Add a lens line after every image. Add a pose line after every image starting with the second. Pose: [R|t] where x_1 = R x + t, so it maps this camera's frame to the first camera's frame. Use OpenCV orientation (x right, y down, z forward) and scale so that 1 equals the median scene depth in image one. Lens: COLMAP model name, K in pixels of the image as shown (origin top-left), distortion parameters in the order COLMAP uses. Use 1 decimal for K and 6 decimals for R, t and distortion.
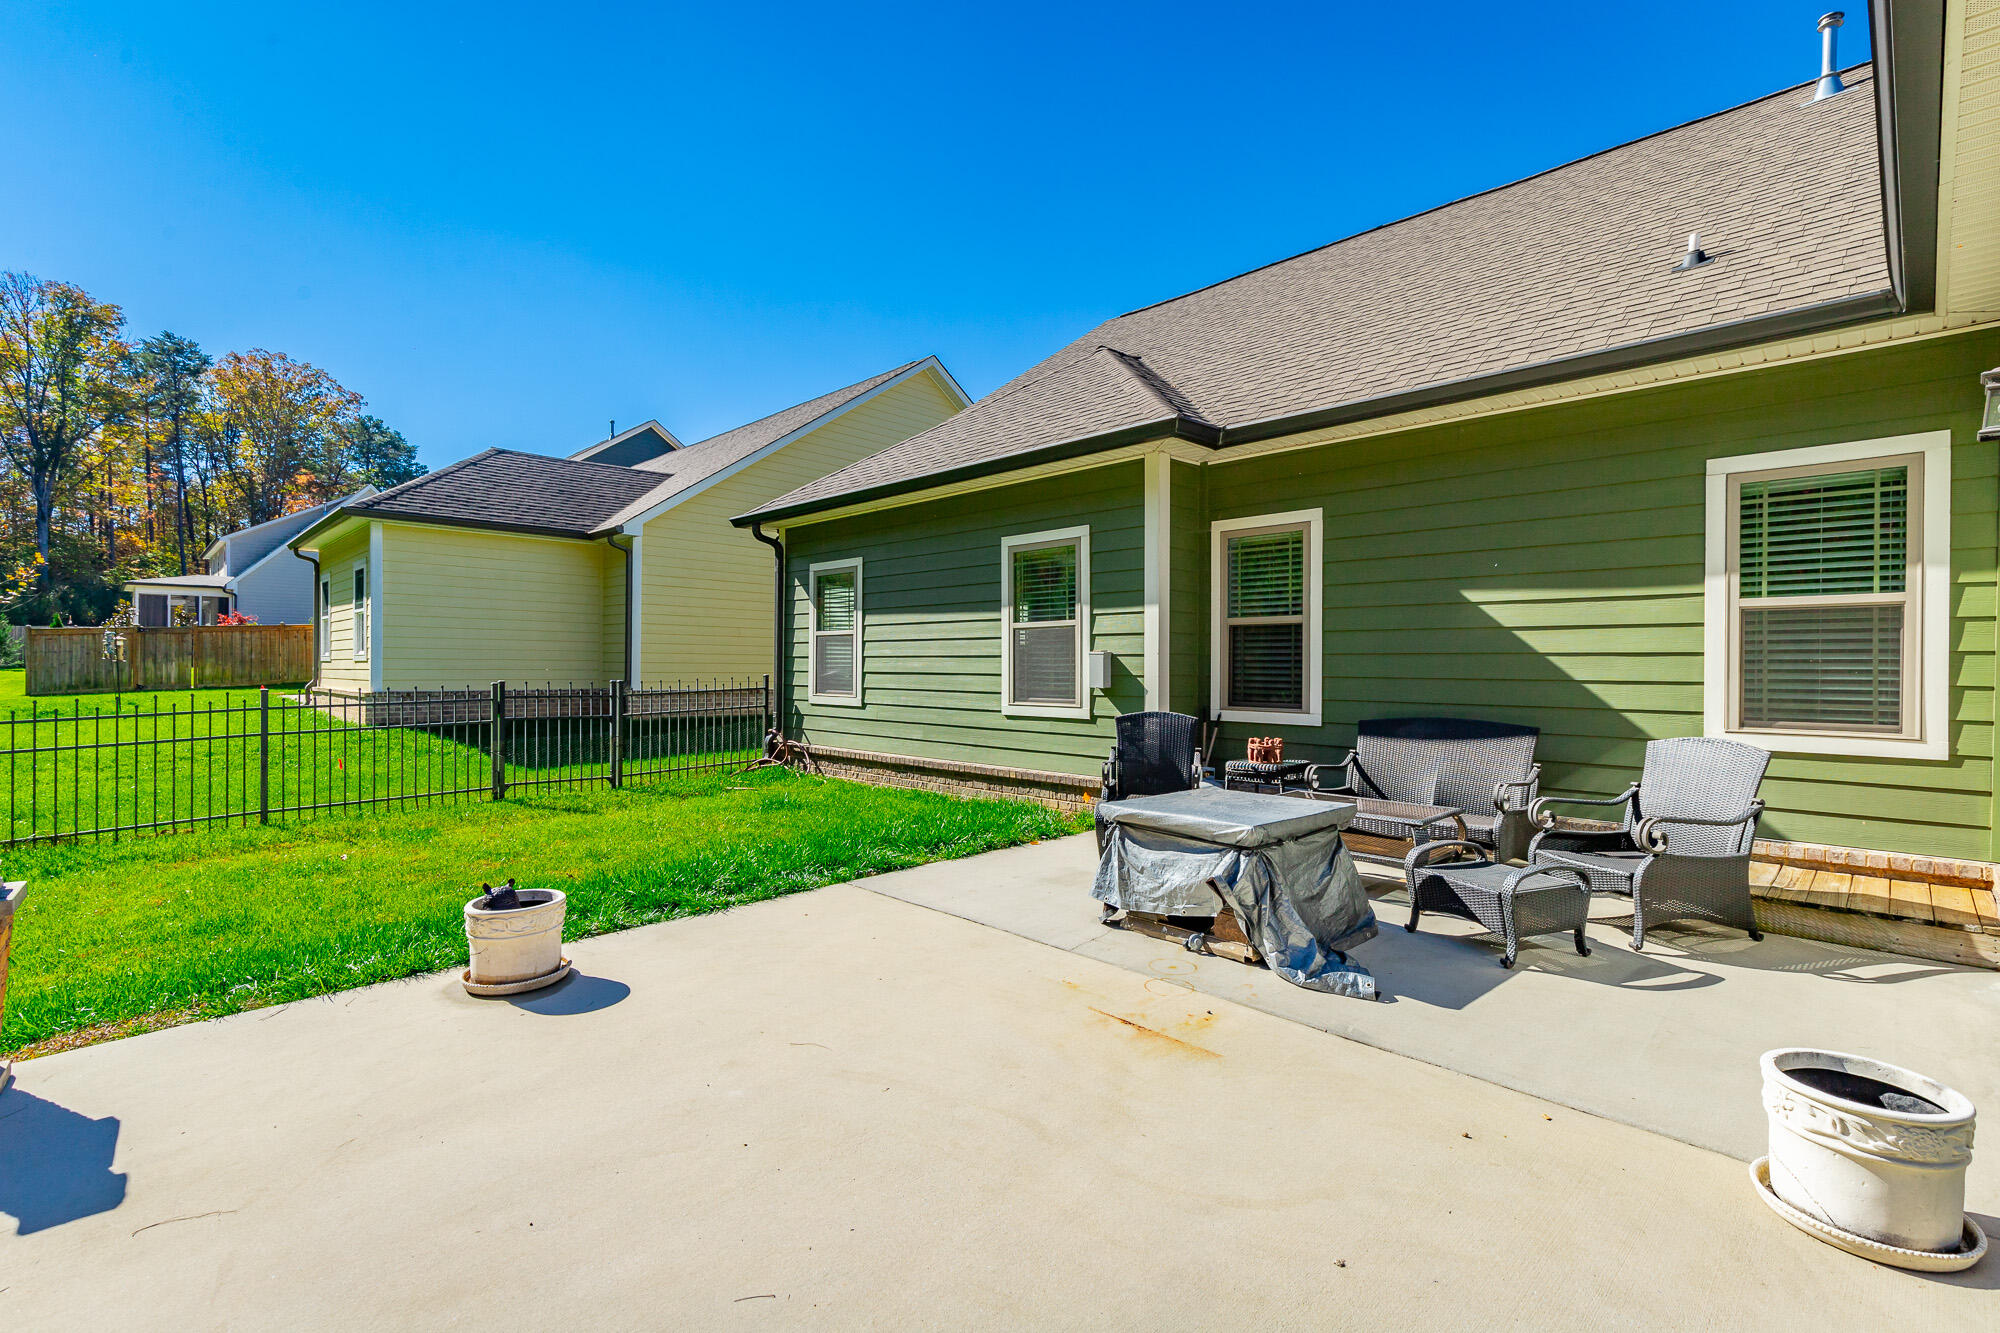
lens RADIAL K [[897.0, 0, 1008.1], [0, 897.0, 664.0], [0, 0, 1]] dist [0.009718, -0.002209]
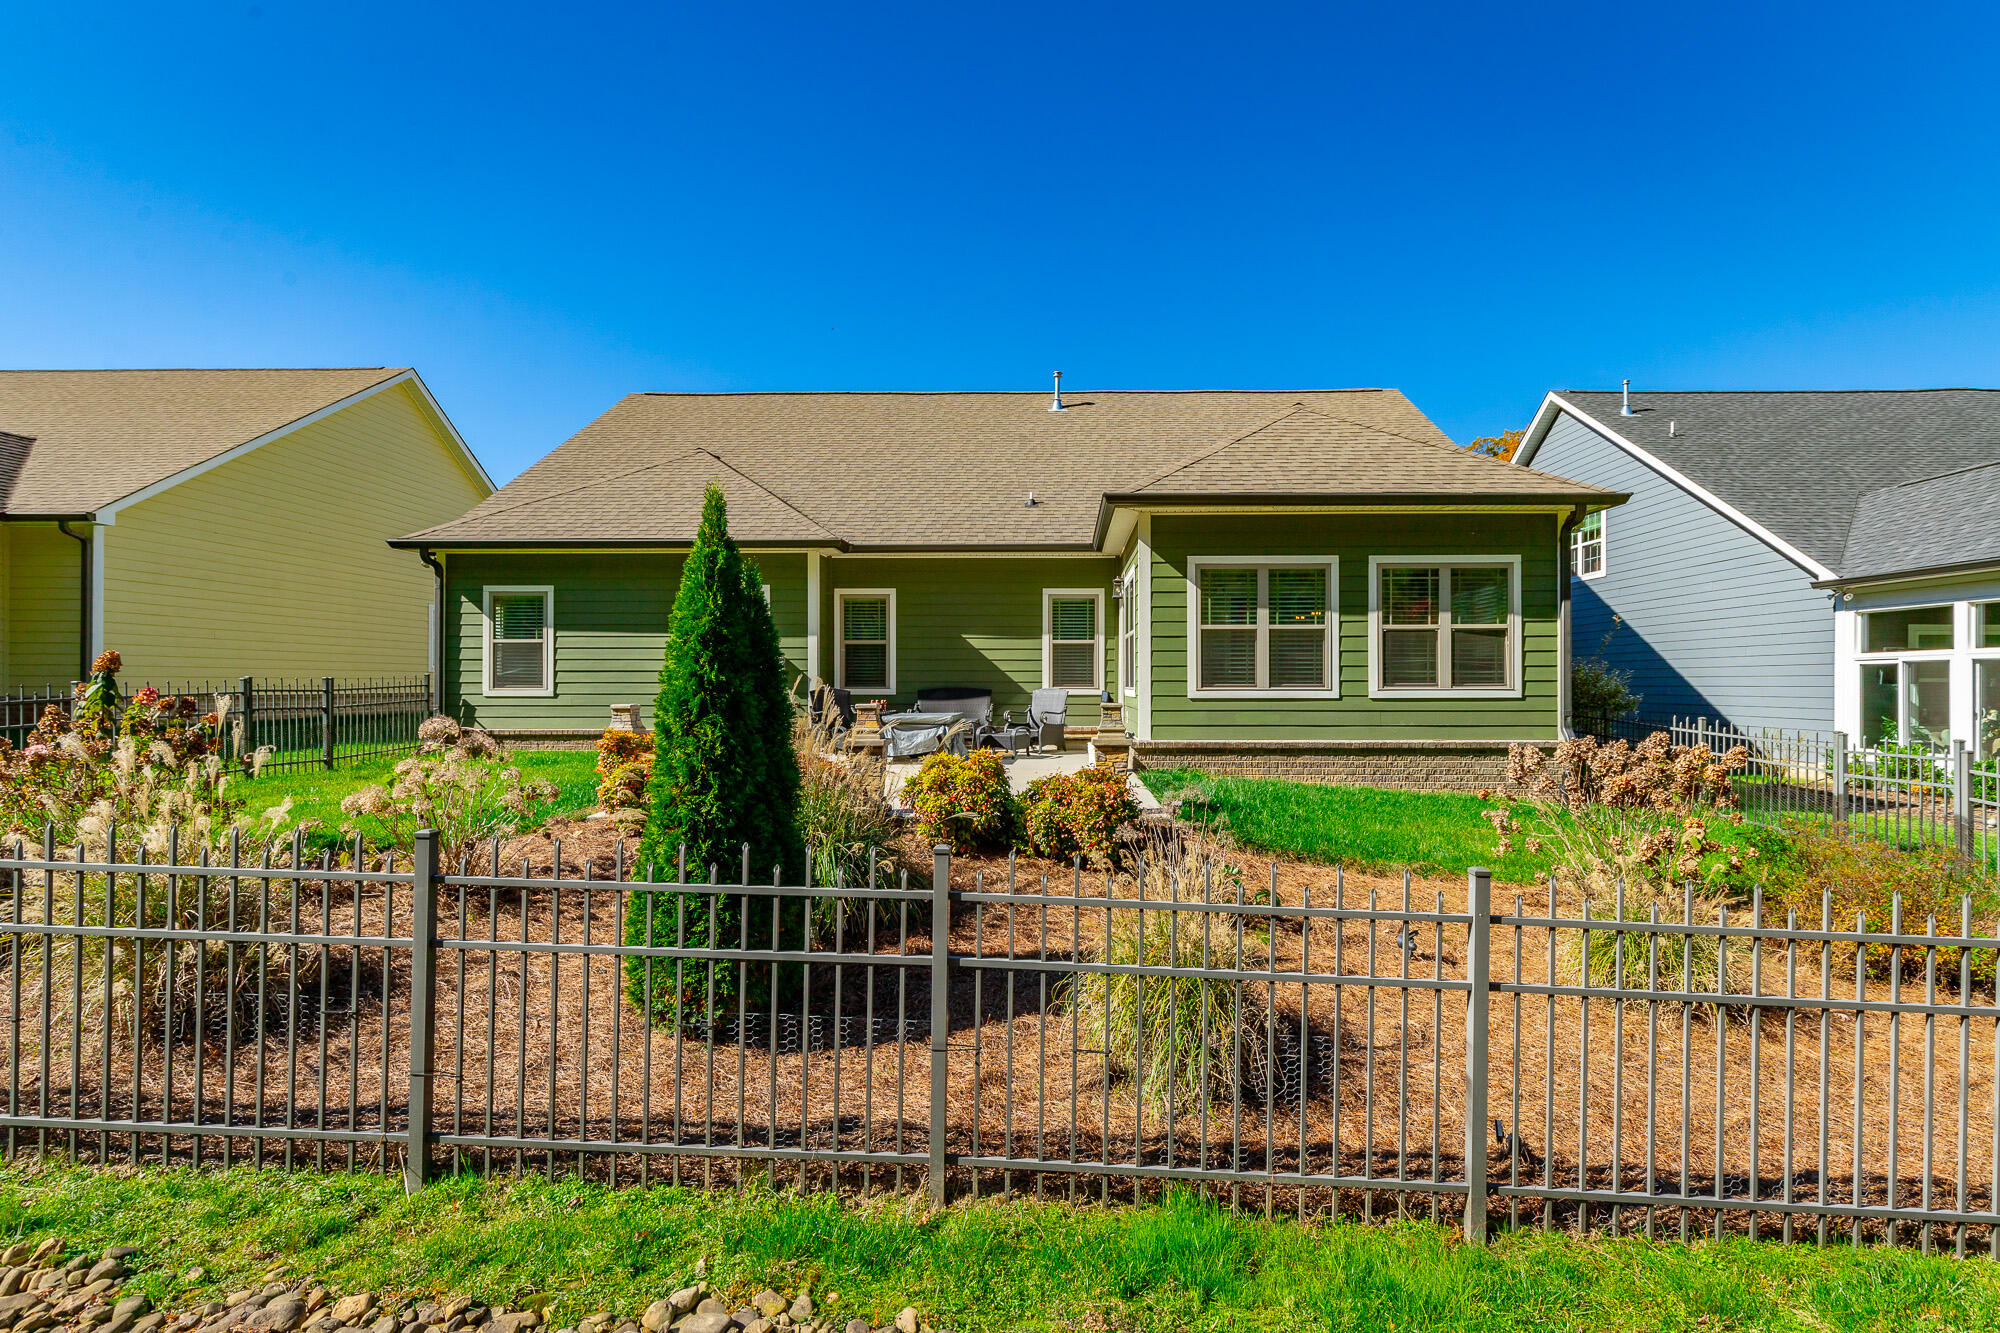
lens RADIAL K [[897.0, 0, 1035.7], [0, 897.0, 632.5], [0, 0, 1]] dist [0.009718, -0.002209]
pose [[0.723617, 0.025998, 0.689712, -0.776957], [0.002892, 0.999167, -0.040697, 0.011491], [-0.690196, 0.031444, 0.722939, -0.657975]]
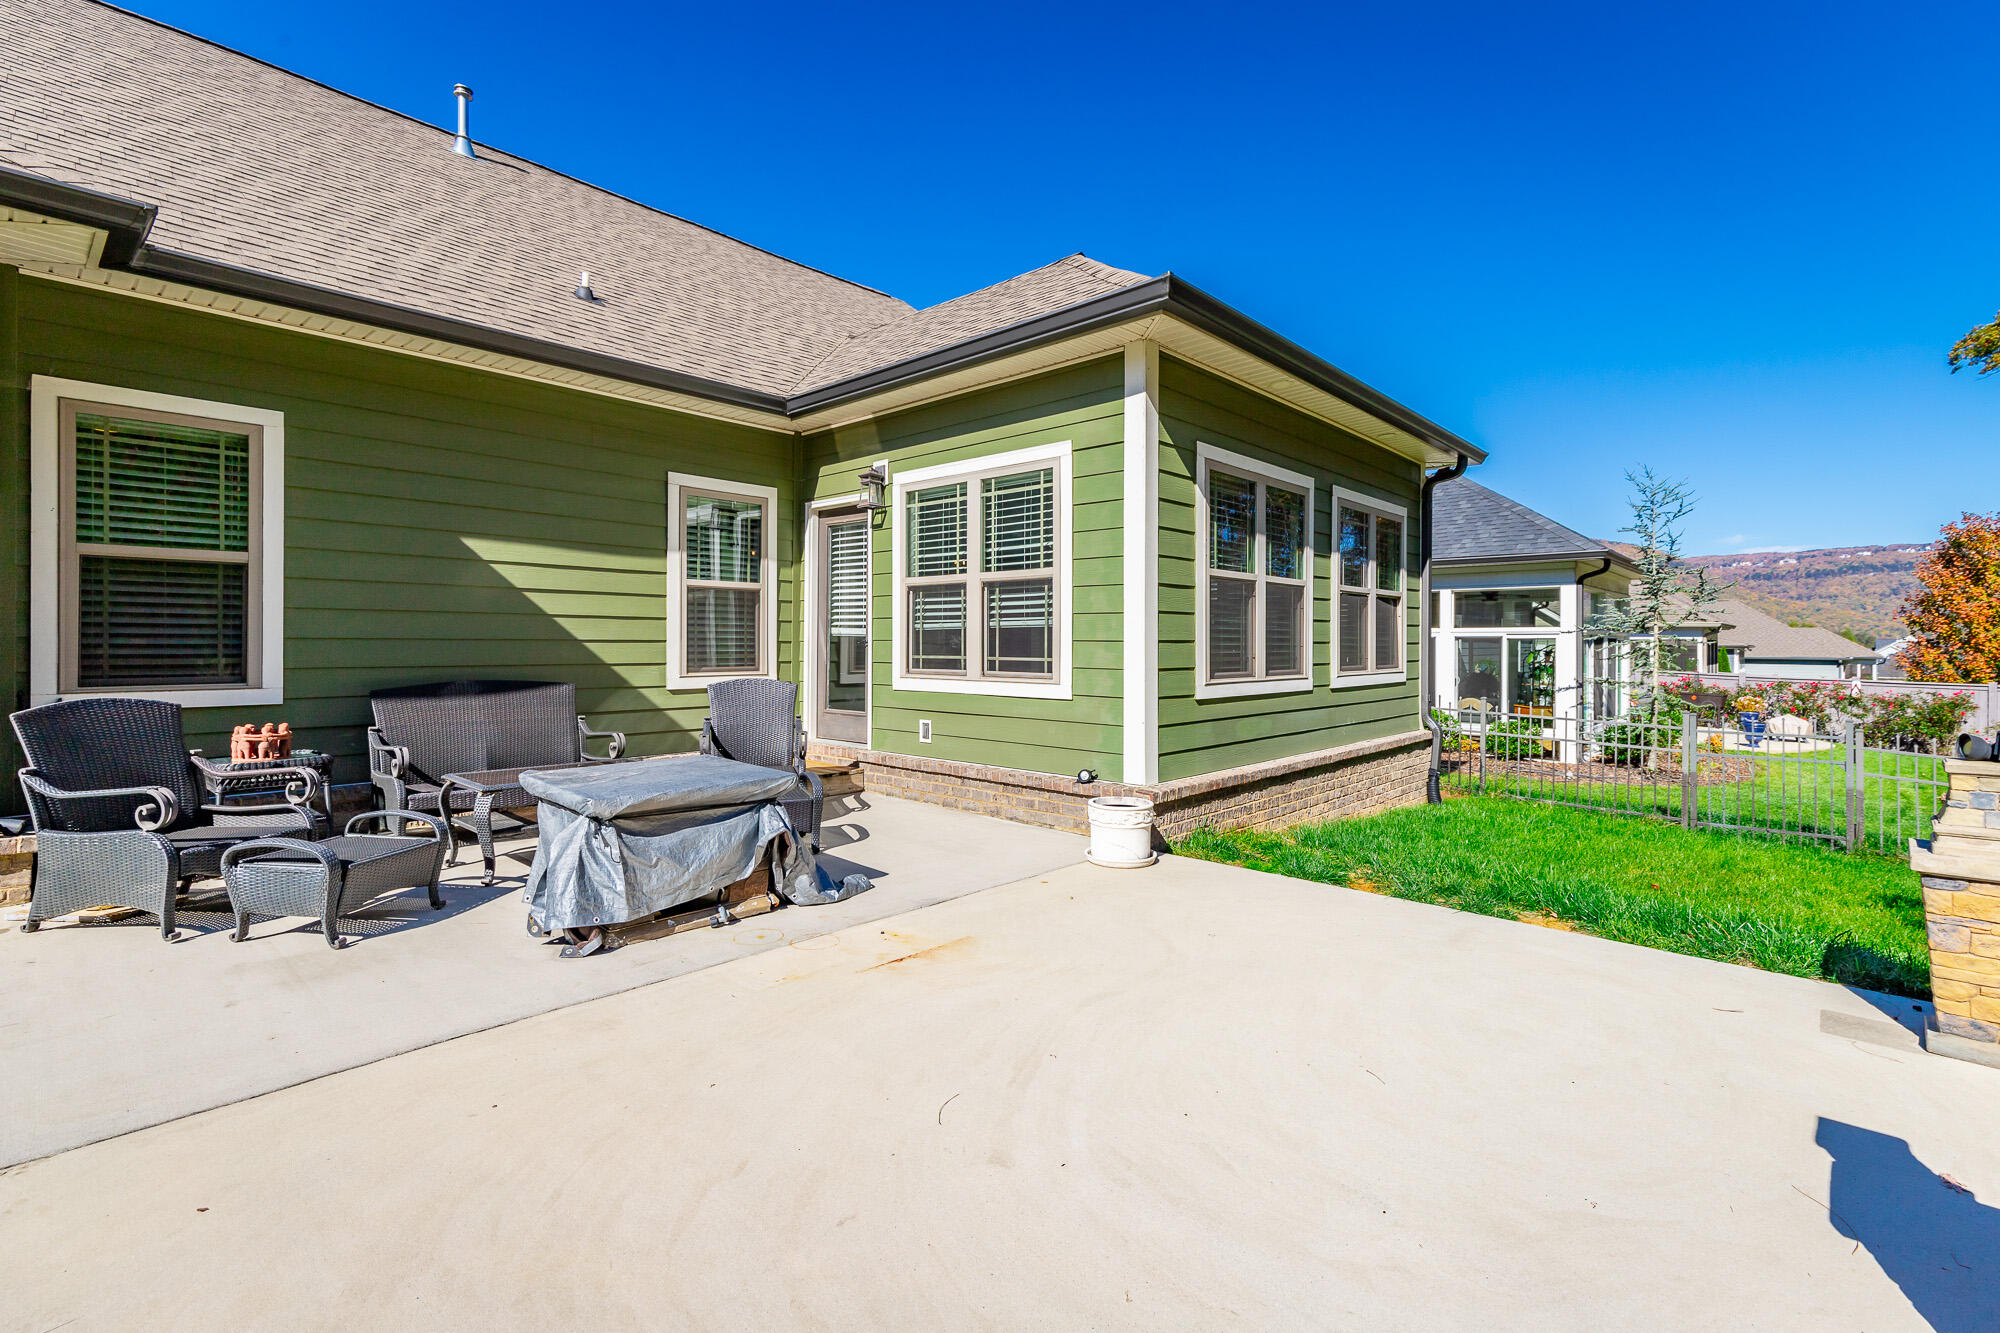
lens RADIAL K [[897.0, 0, 1023.8], [0, 897.0, 644.9], [0, 0, 1]] dist [0.009718, -0.002209]
pose [[-0.040192, -0.018016, 0.999030, -0.401600], [-0.012920, 0.999763, 0.017510, -0.001049], [-0.999108, -0.012204, -0.040415, 0.378393]]
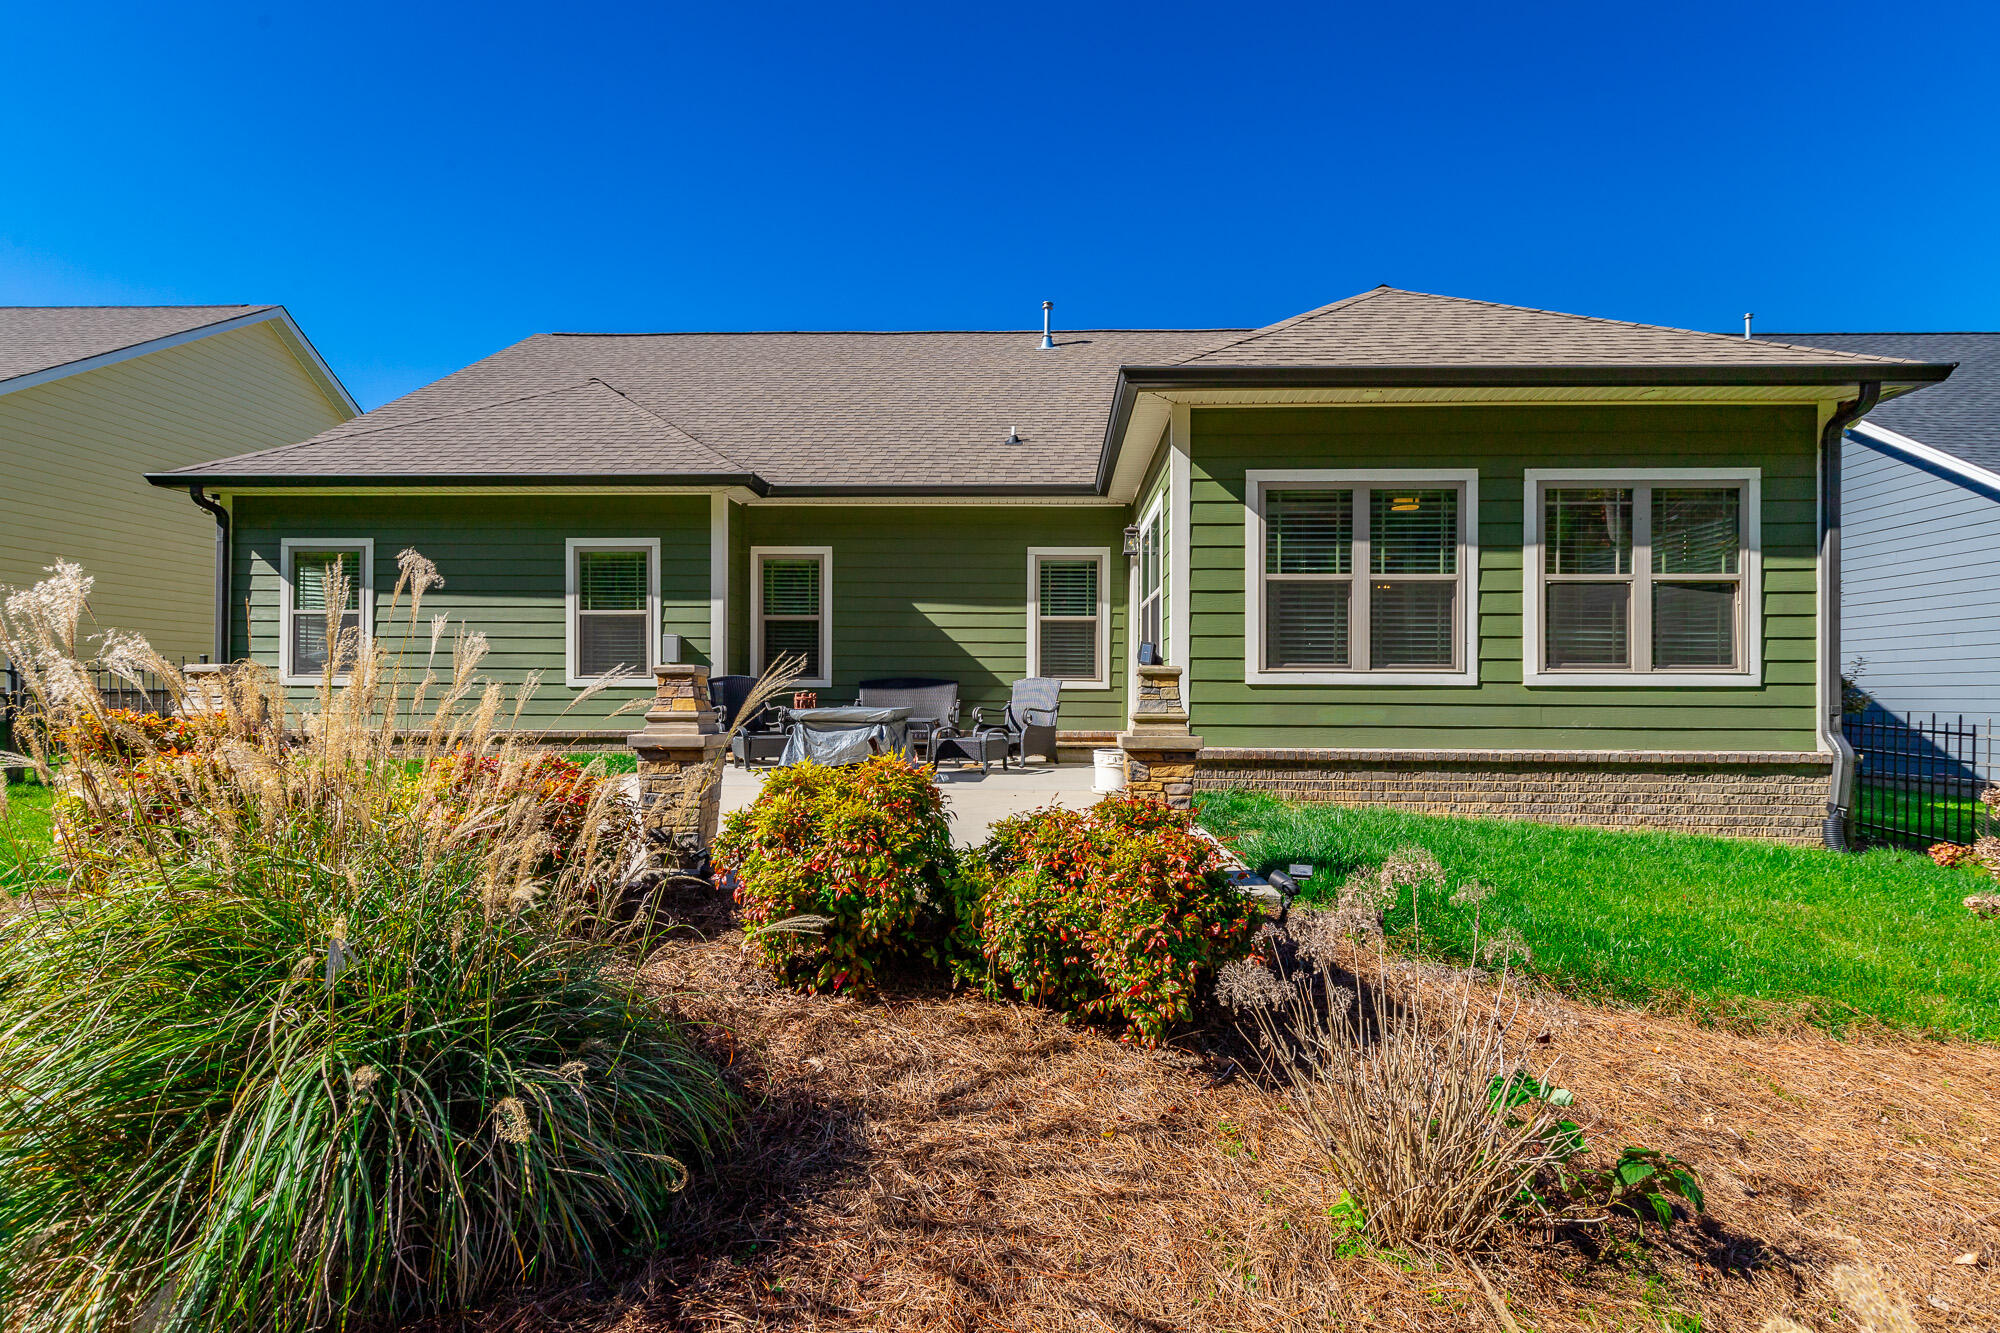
lens RADIAL K [[897.0, 0, 1008.8], [0, 897.0, 664.9], [0, 0, 1]] dist [0.009718, -0.002209]
pose [[0.733295, 0.016049, 0.679721, -0.442973], [-0.002995, 0.999788, -0.020374, 0.057579], [-0.679904, 0.012905, 0.733188, -0.317398]]
